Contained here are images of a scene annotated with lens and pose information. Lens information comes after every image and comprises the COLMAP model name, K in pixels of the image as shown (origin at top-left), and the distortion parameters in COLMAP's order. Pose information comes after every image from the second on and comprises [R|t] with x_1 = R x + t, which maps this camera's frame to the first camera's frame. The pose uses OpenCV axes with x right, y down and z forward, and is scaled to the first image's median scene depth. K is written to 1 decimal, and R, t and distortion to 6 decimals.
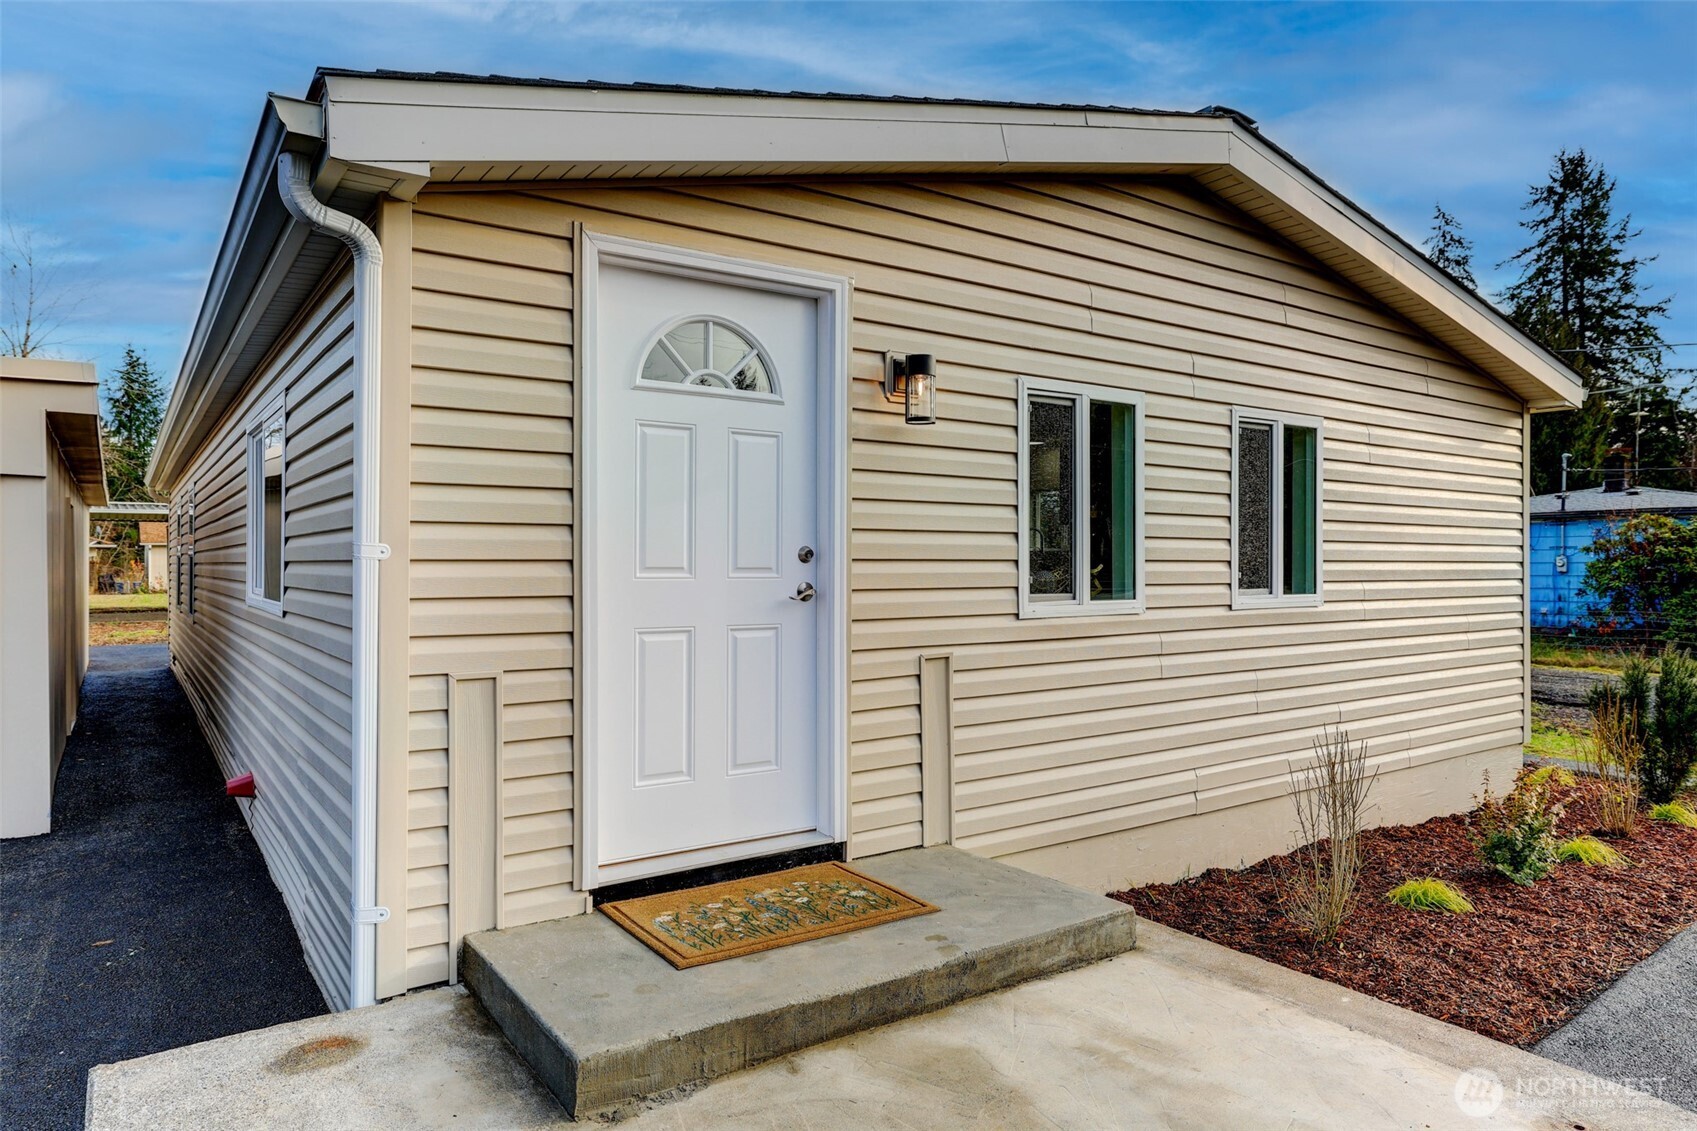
lens RADIAL K [[1040.2, 0, 842.4], [0, 1040.2, 559.2], [0, 0, 1]] dist [0.000904, 0.002066]
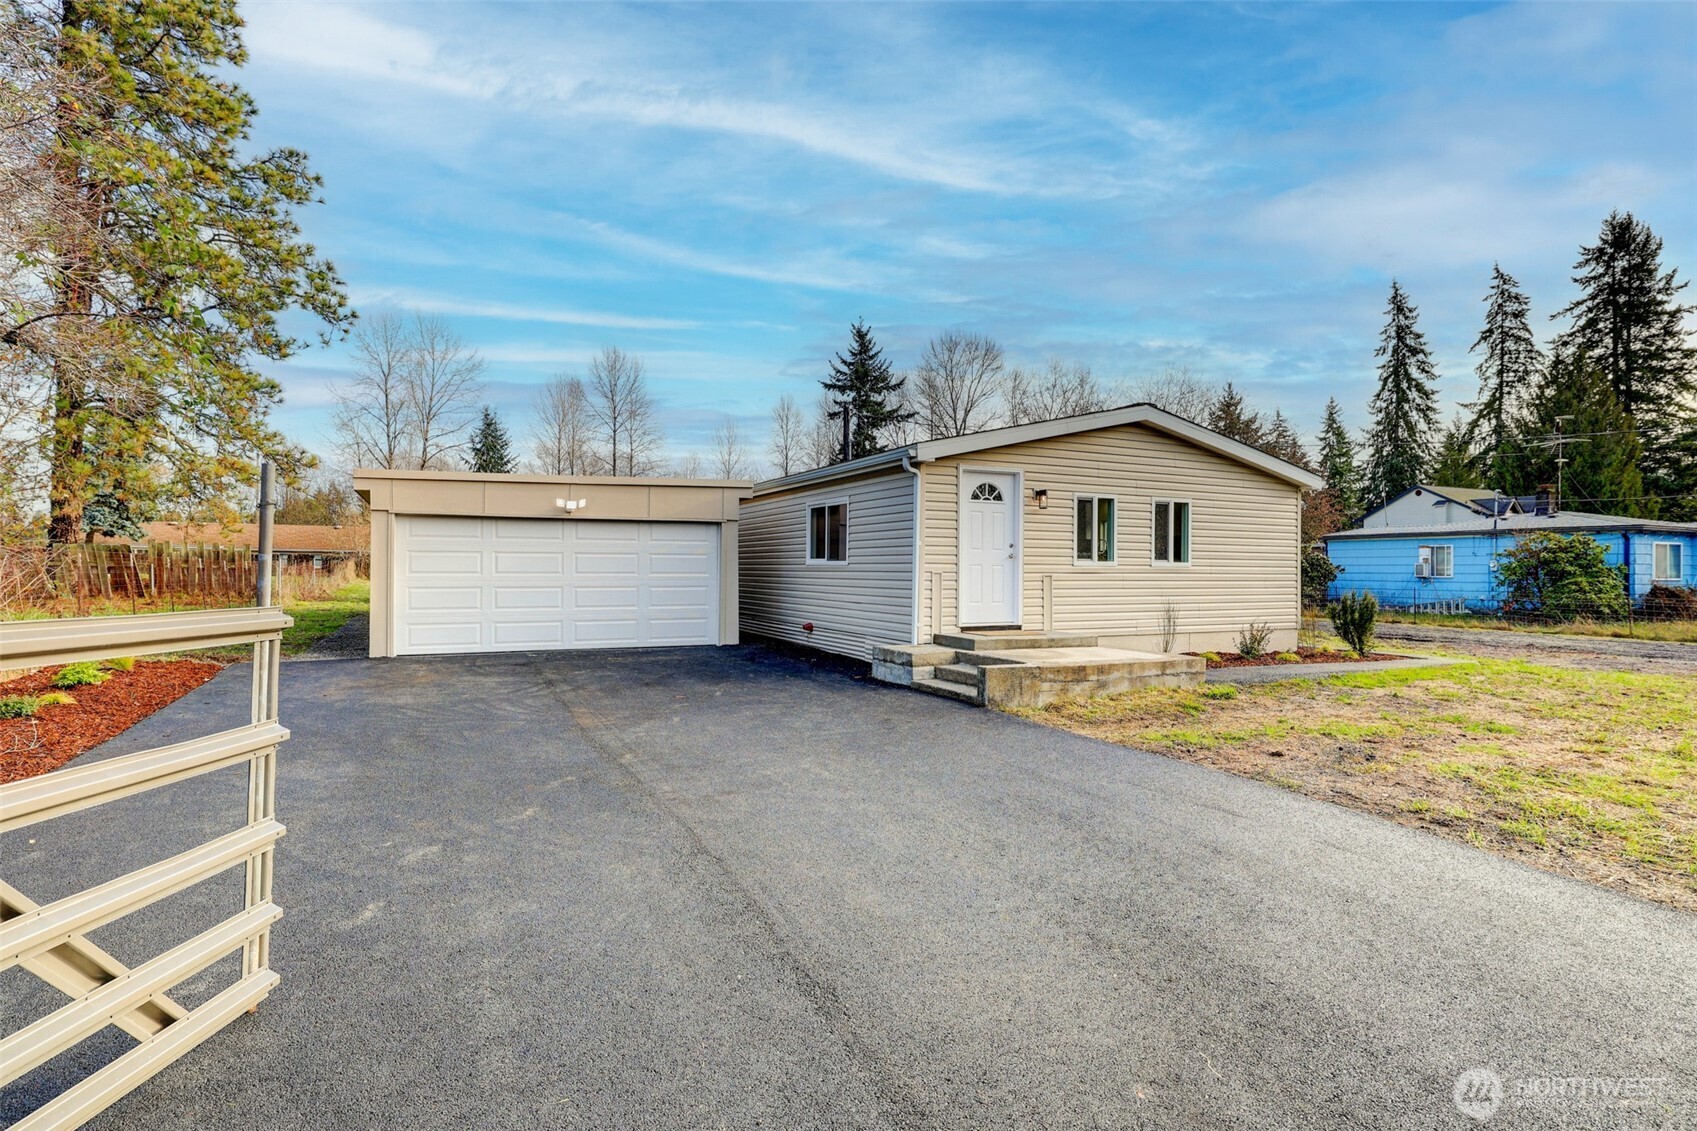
lens RADIAL K [[884.7, 0, 856.5], [0, 884.7, 574.1], [0, 0, 1]] dist [-0.016429, 0.010565]
pose [[0.990481, 0.005628, -0.137534, -0.026124], [-0.004700, 0.999964, 0.007070, 0.013798], [0.137569, -0.006356, 0.990472, -0.387149]]
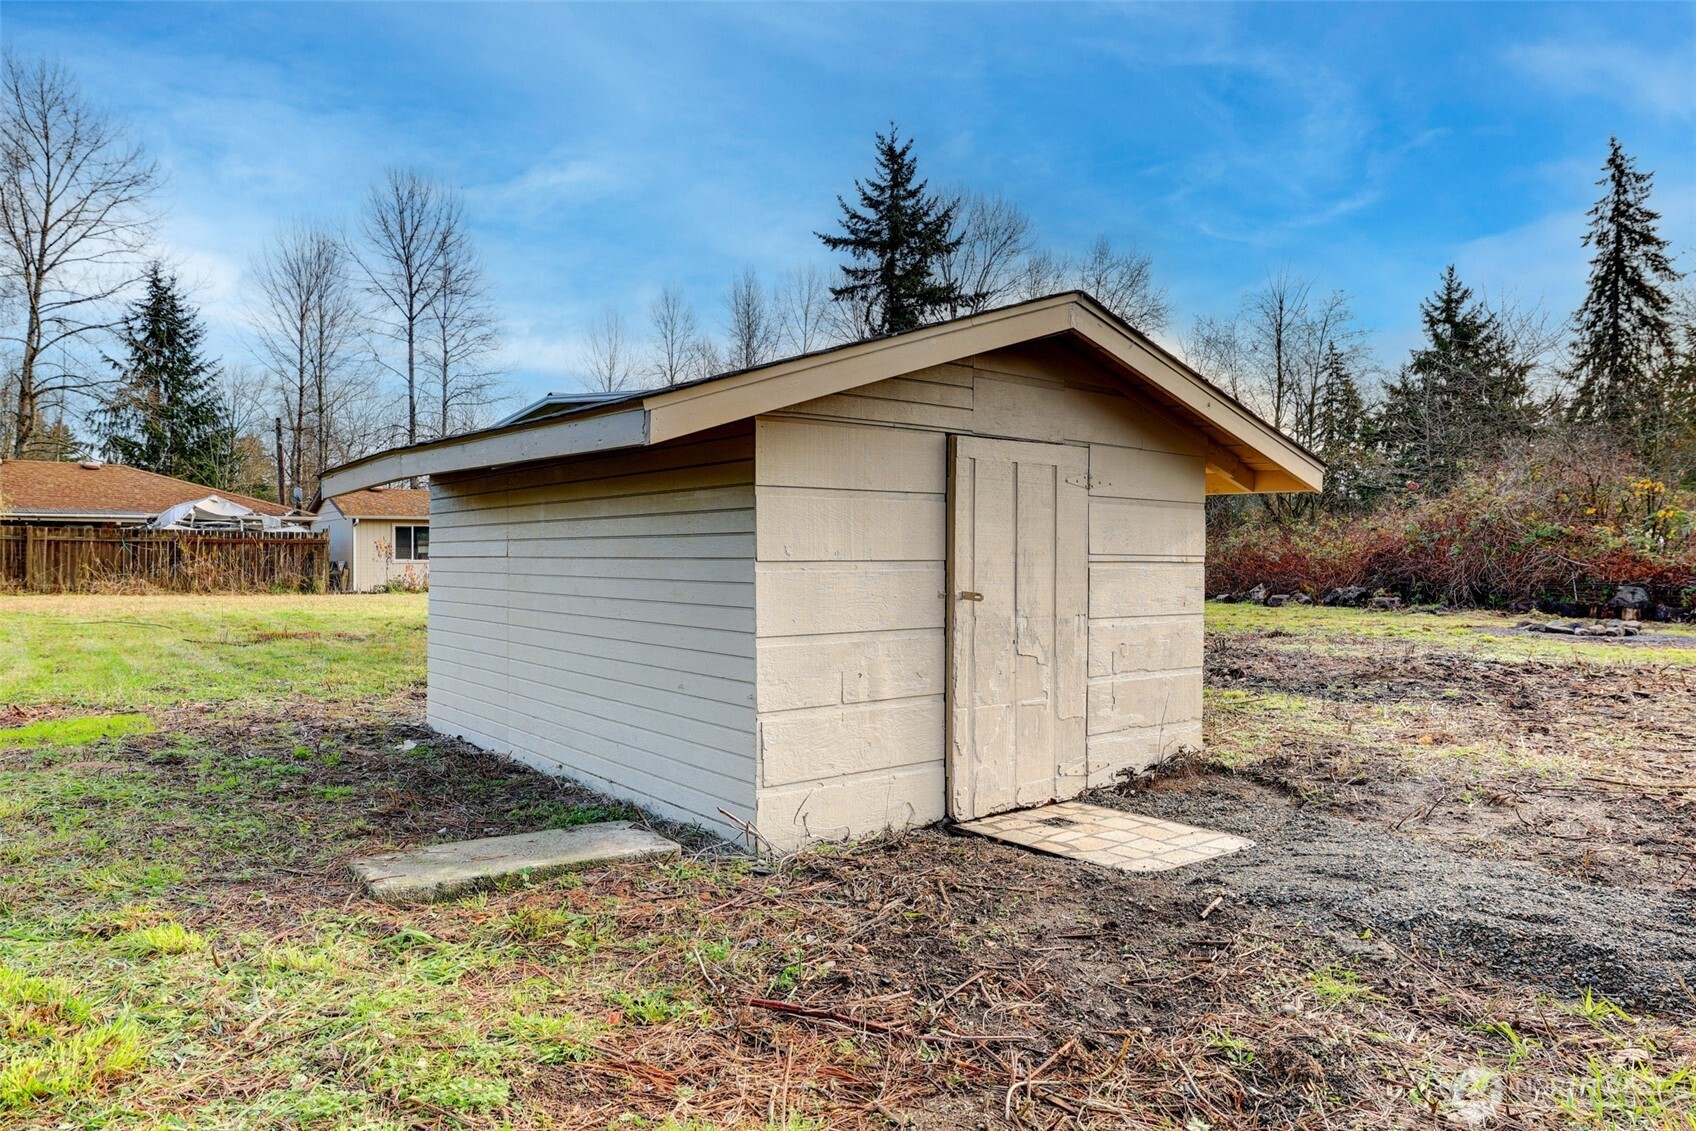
lens RADIAL K [[1100.3, 0, 835.2], [0, 1100.3, 571.3], [0, 0, 1]] dist [0.016856, 0.012304]
pose [[0.998298, 0.000189, 0.058322, -0.917463], [-0.000762, 0.999952, 0.009806, 0.023611], [-0.058318, -0.009833, 0.998250, 0.744028]]
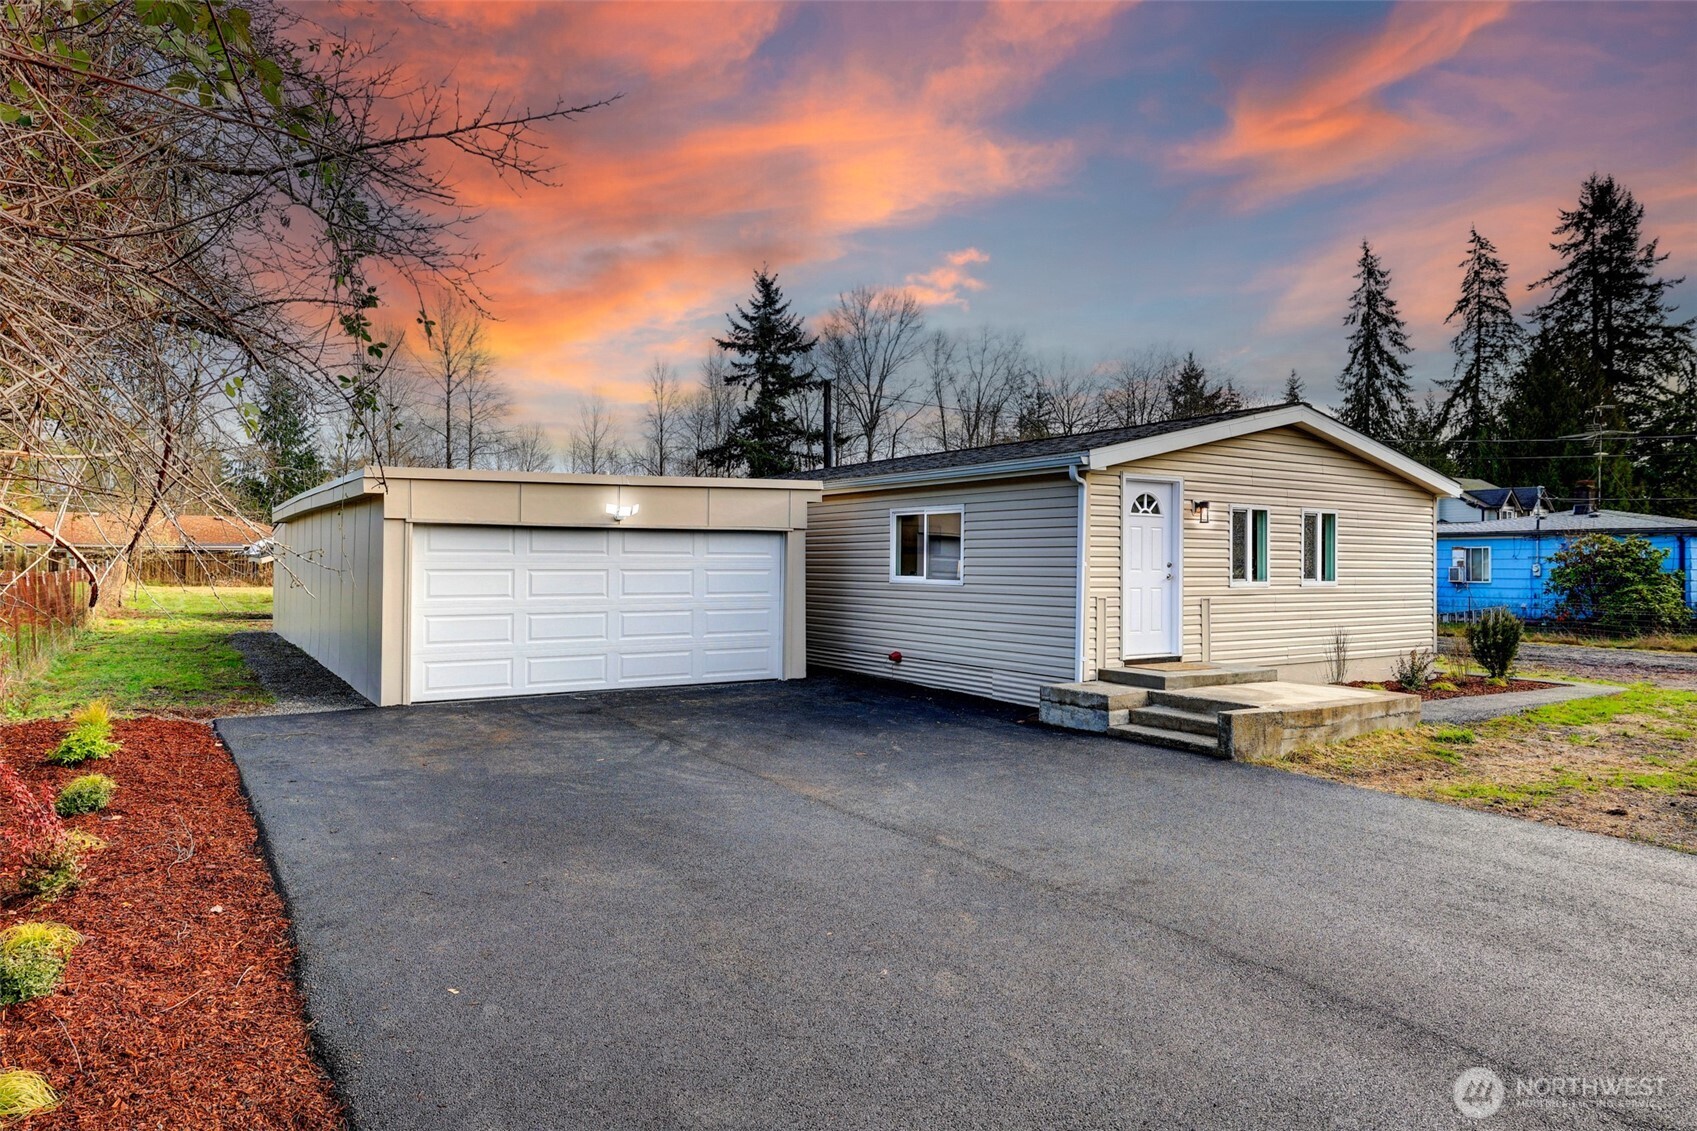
lens RADIAL K [[1067.1, 0, 858.7], [0, 1067.1, 557.8], [0, 0, 1]] dist [0.005066, 0.007204]
pose [[0.999934, 0.004905, -0.010371, -0.171734], [-0.004943, 0.999981, -0.003638, -0.001739], [0.010353, 0.003689, 0.999940, -0.409436]]
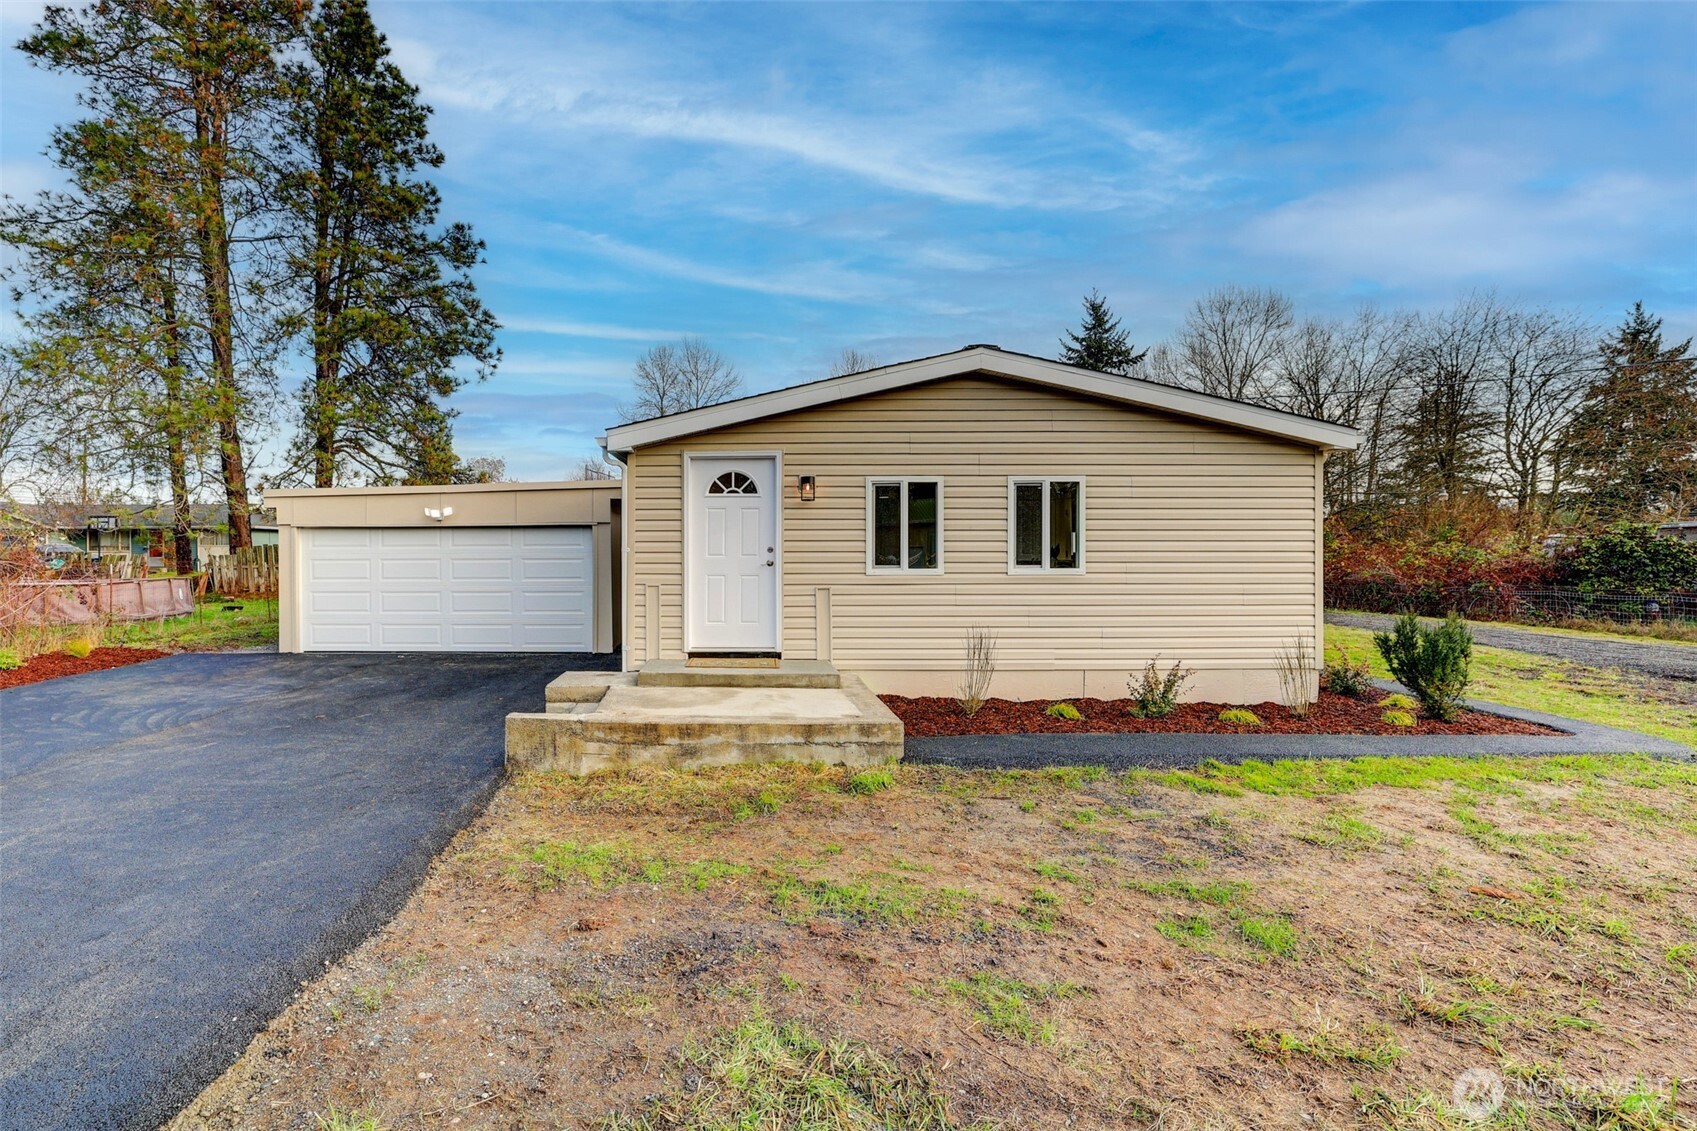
lens RADIAL K [[835.8, 0, 762.6], [0, 835.8, 553.6], [0, 0, 1]] dist [-0.022475, 0.003895]
pose [[0.813870, -0.003356, -0.581037, 0.230909], [0.002529, 0.999994, -0.002233, 0.002105], [0.581041, 0.000348, 0.813874, -0.156139]]
